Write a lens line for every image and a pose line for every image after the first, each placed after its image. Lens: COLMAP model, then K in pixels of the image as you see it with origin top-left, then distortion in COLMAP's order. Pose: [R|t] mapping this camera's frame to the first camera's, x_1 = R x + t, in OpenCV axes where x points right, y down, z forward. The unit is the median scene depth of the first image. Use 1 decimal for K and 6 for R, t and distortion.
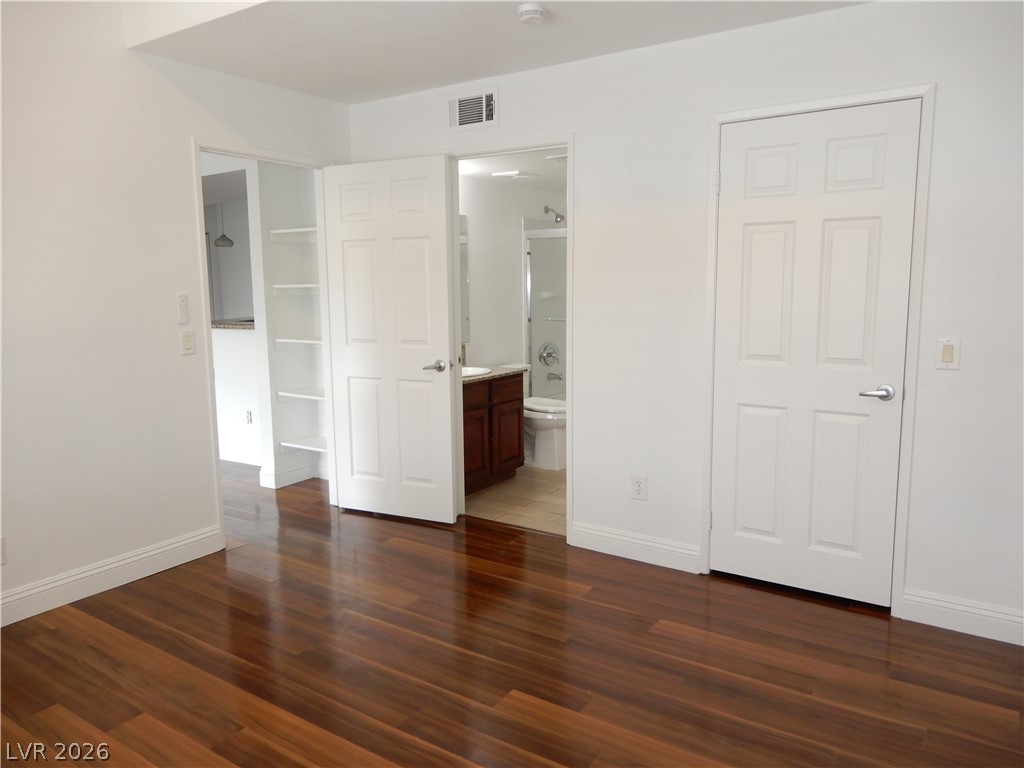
lens RADIAL K [[730.0, 0, 513.2], [0, 730.0, 382.7], [0, 0, 1]] dist [-0.001305, -0.000771]
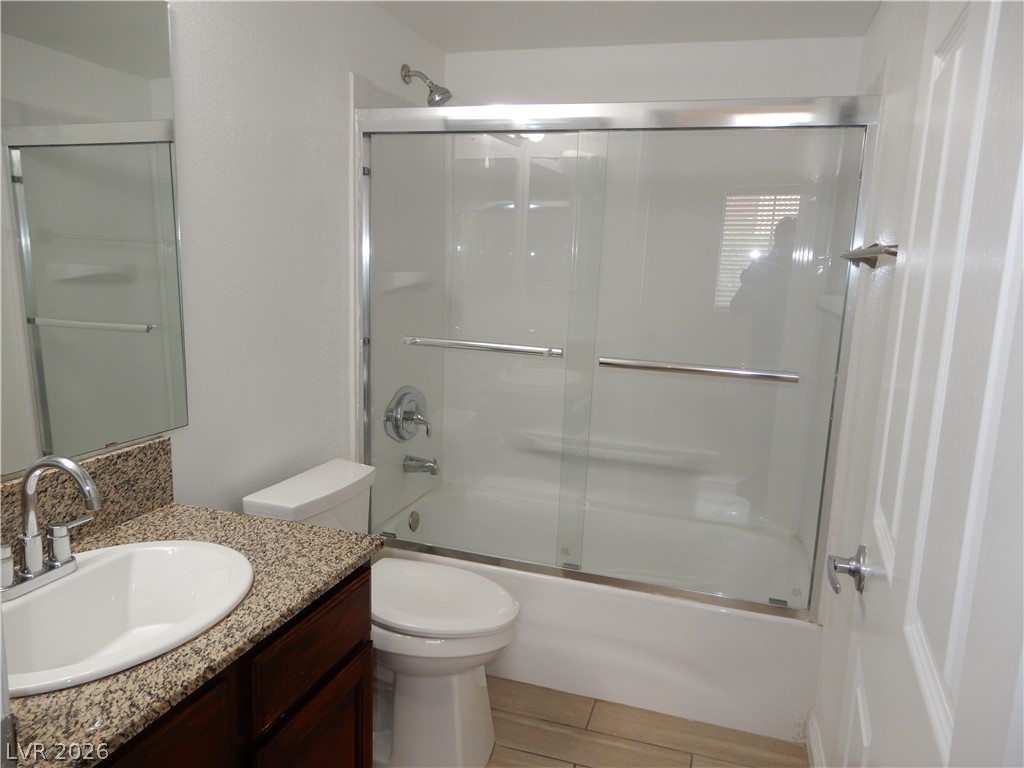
lens RADIAL K [[730.0, 0, 510.2], [0, 730.0, 386.7], [0, 0, 1]] dist [-0.001305, -0.000771]
pose [[0.962904, -0.000568, 0.269842, -0.009633], [-0.010732, 0.999126, 0.040401, -0.076438], [-0.269629, -0.041798, 0.962057, 0.580949]]
